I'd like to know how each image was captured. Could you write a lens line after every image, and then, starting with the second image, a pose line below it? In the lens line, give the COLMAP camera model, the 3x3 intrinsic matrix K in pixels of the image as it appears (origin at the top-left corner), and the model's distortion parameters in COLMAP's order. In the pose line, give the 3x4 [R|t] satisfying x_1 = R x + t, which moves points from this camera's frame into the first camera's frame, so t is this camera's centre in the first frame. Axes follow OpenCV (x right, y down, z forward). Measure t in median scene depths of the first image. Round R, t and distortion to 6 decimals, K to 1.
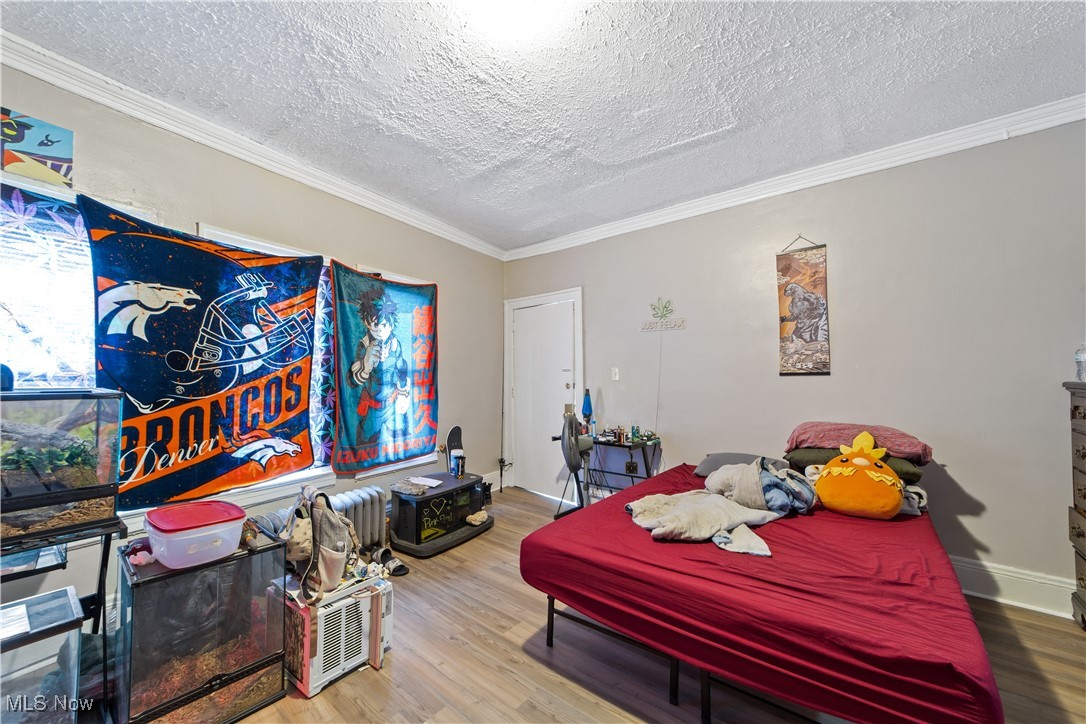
lens RADIAL K [[424.0, 0, 539.1], [0, 424.0, 360.3], [0, 0, 1]] dist [0.004350, 0.000374]
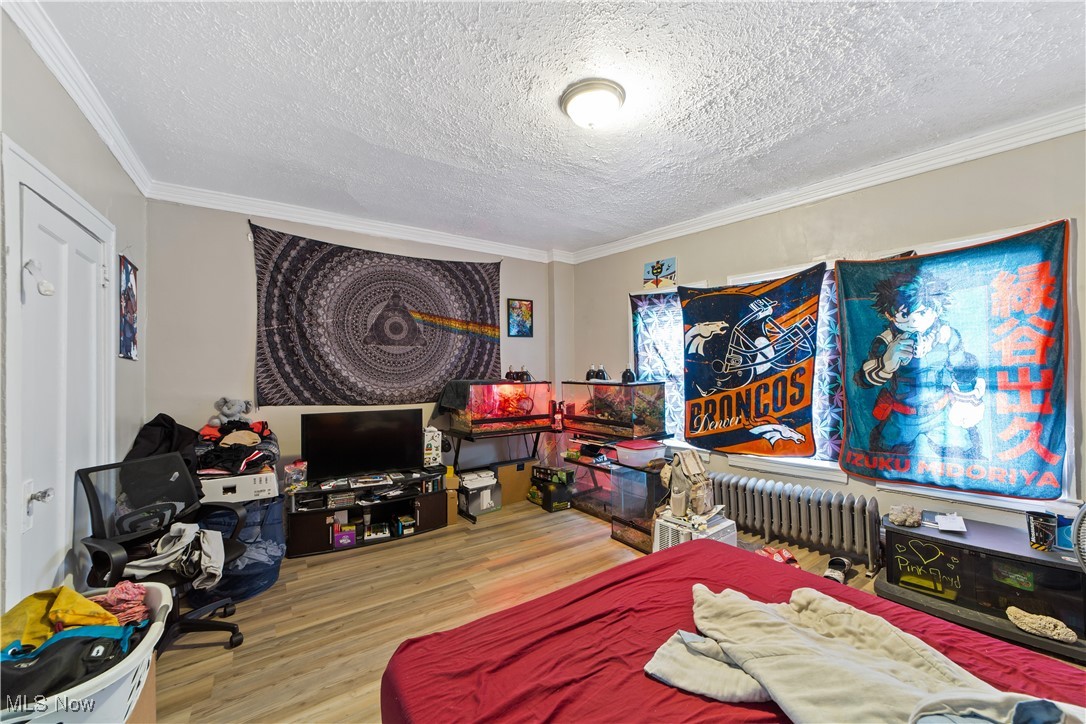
lens RADIAL K [[424.0, 0, 539.7], [0, 424.0, 363.4], [0, 0, 1]] dist [0.004350, 0.000374]
pose [[-0.275353, -0.011857, -0.961270, 0.764738], [0.047158, 0.998554, -0.025825, 0.000293], [0.960186, -0.052442, -0.274395, 0.654902]]
